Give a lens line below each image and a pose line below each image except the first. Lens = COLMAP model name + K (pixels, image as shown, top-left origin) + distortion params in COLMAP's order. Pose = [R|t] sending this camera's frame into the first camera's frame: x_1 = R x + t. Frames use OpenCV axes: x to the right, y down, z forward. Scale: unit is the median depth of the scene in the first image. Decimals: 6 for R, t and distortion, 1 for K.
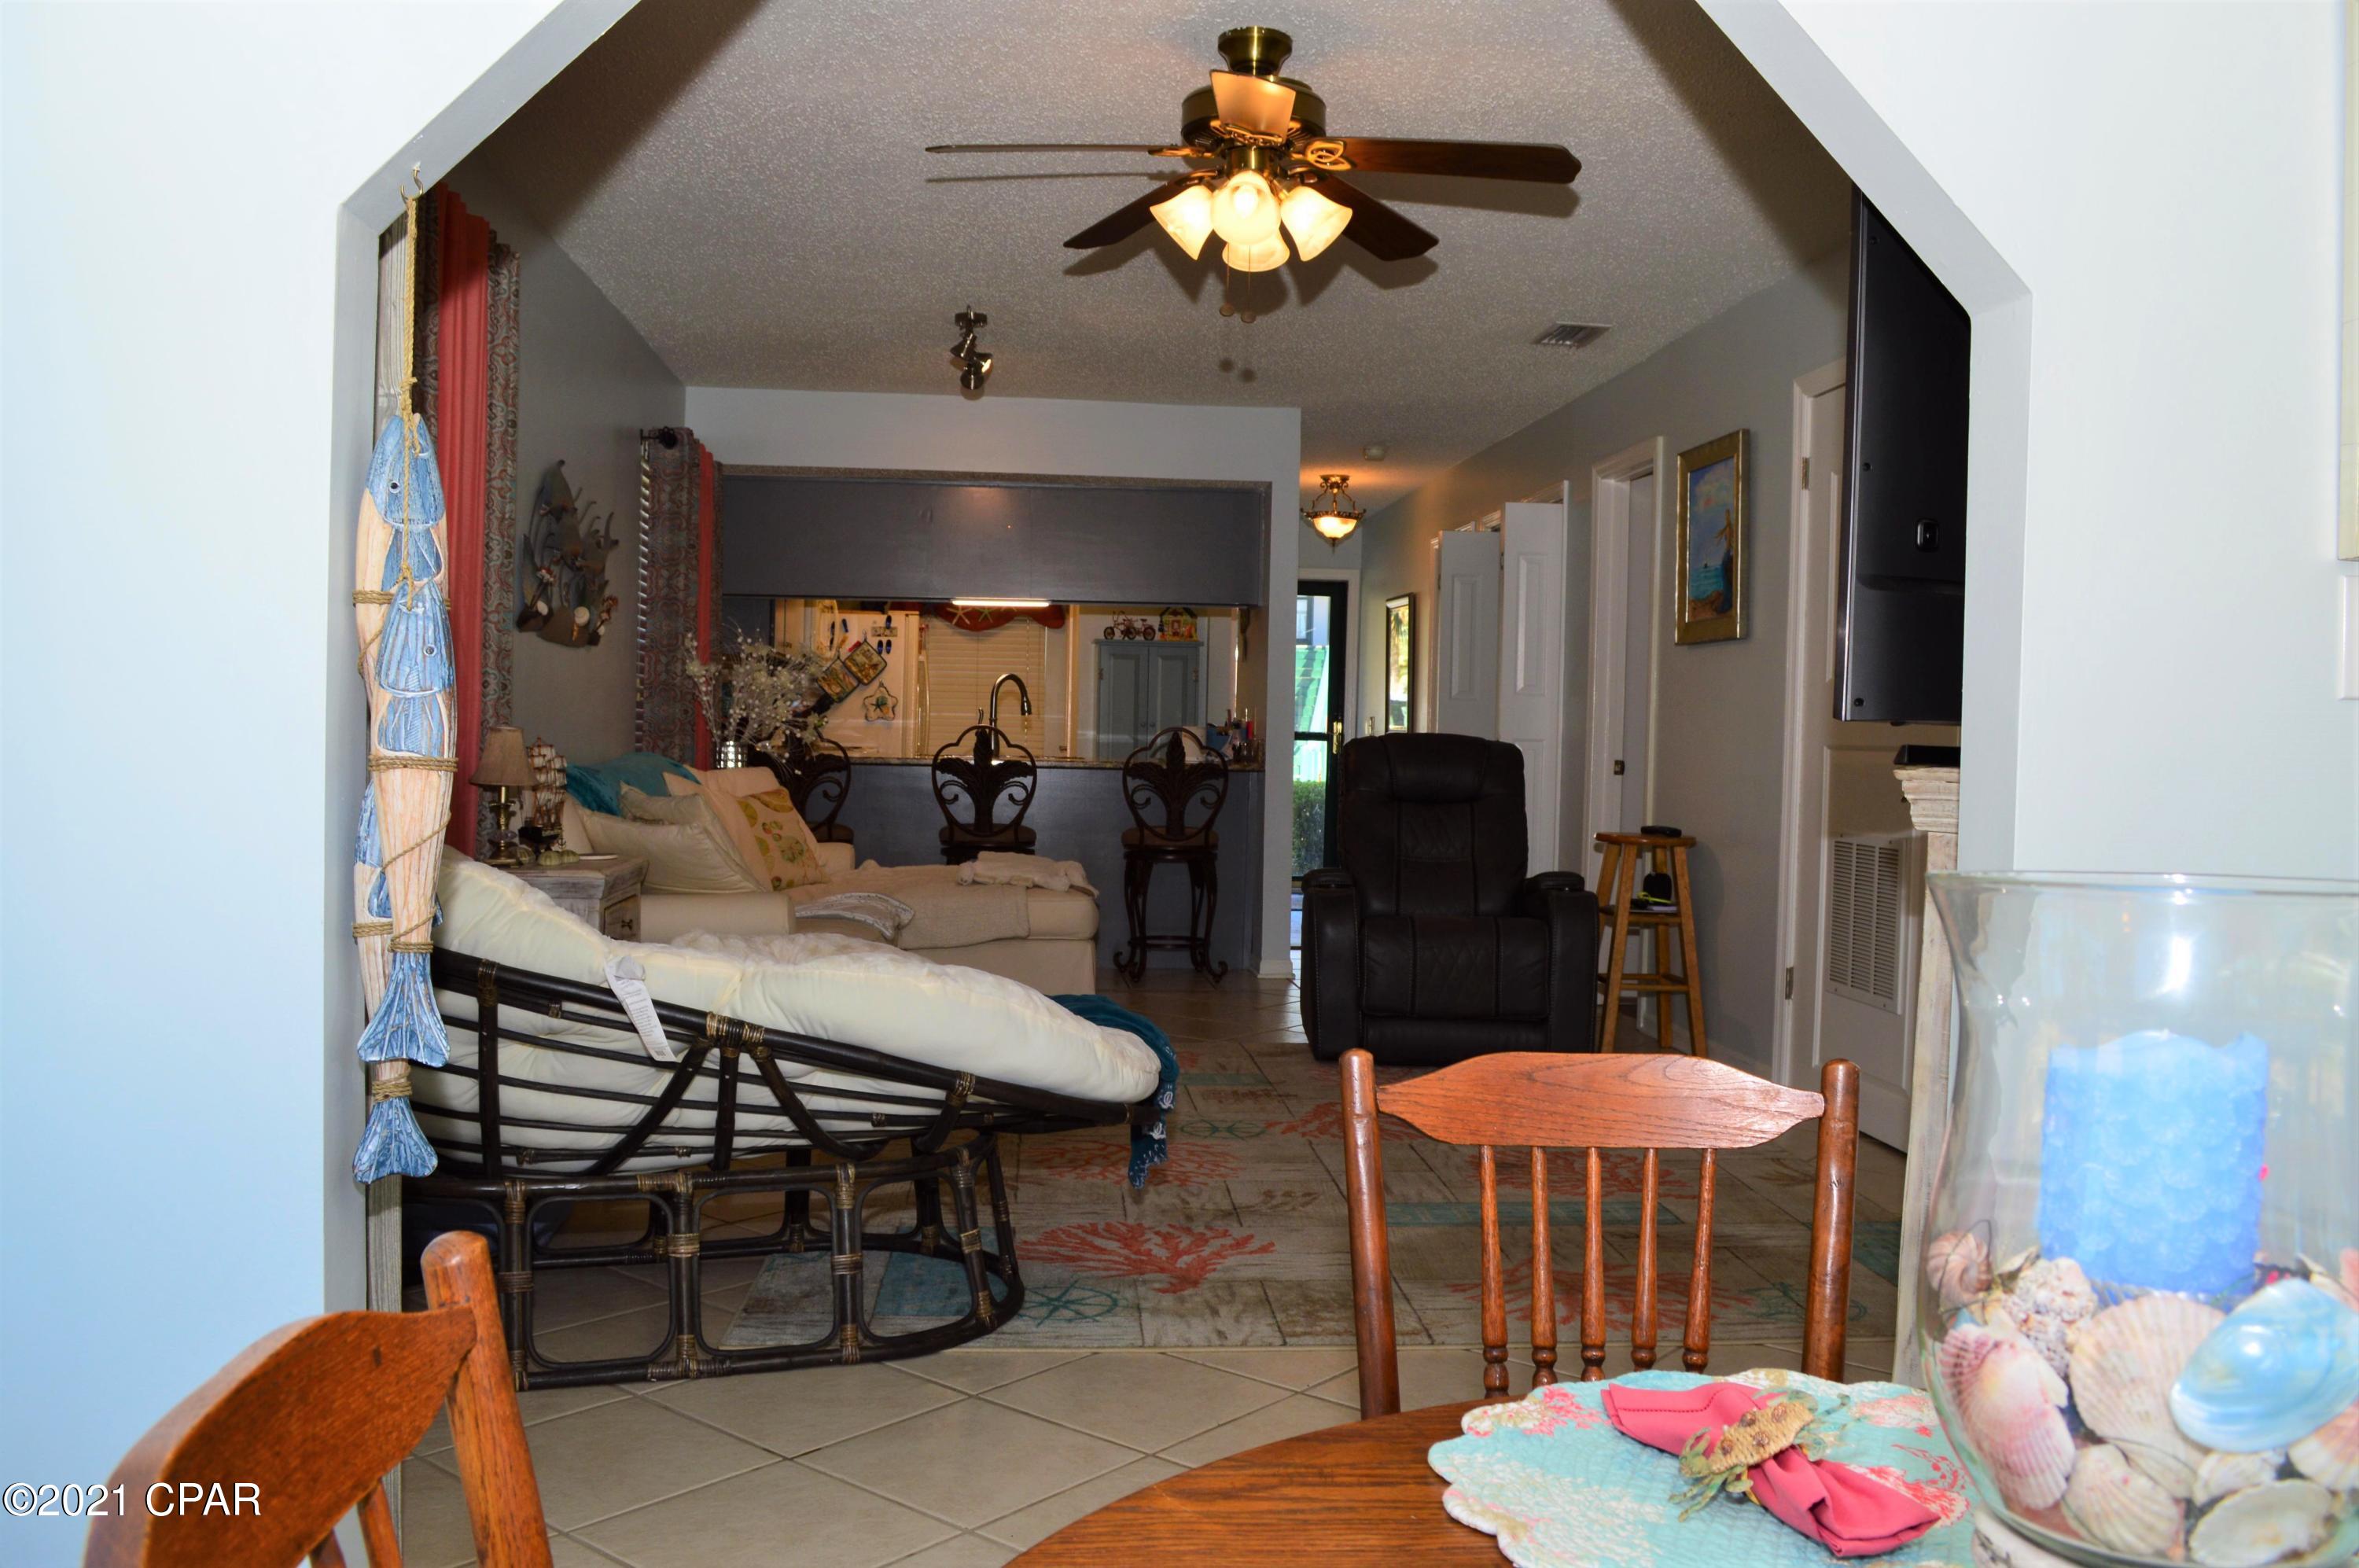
lens RADIAL K [[1932.0, 0, 1175.3], [0, 1932.0, 785.3], [0, 0, 1]] dist [-0.085864, 0.002828]
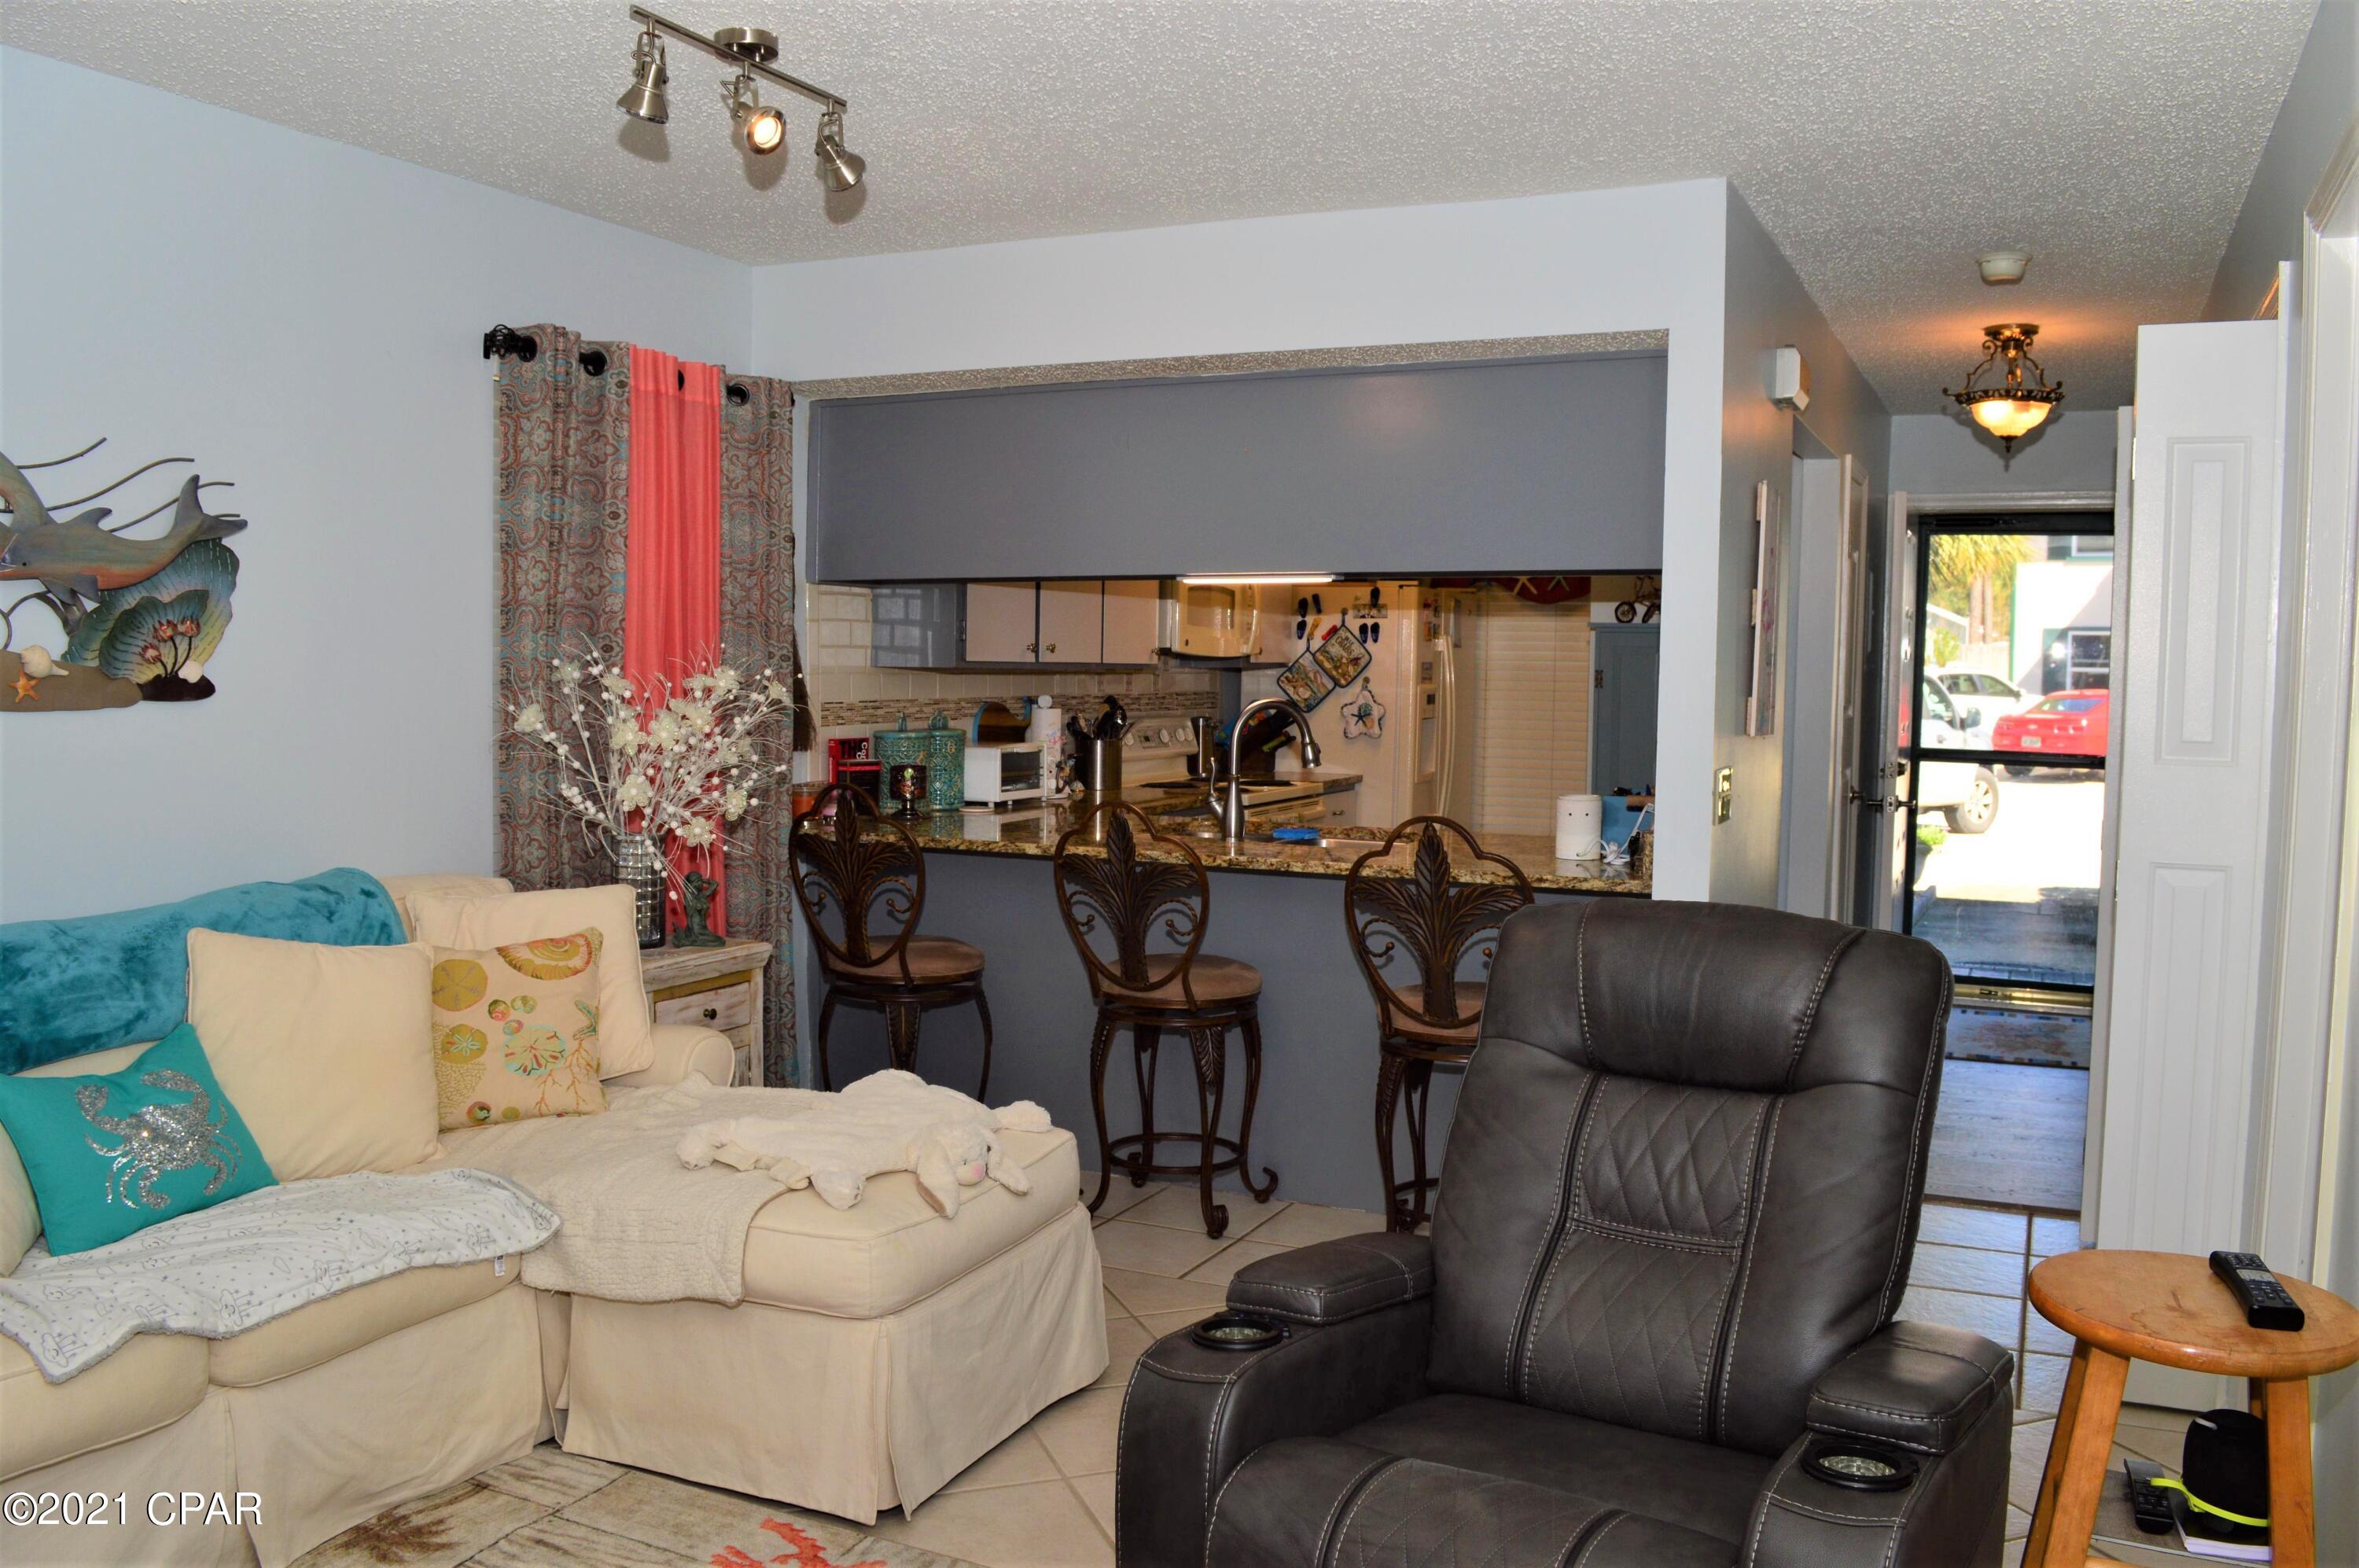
lens RADIAL K [[1932.0, 0, 1181.7], [0, 1932.0, 784.9], [0, 0, 1]] dist [-0.085864, 0.002828]
pose [[0.852551, 0.028023, -0.521892, 0.155440], [-0.011342, 0.999318, 0.035131, -0.040766], [0.522521, -0.024032, 0.852288, 0.373489]]
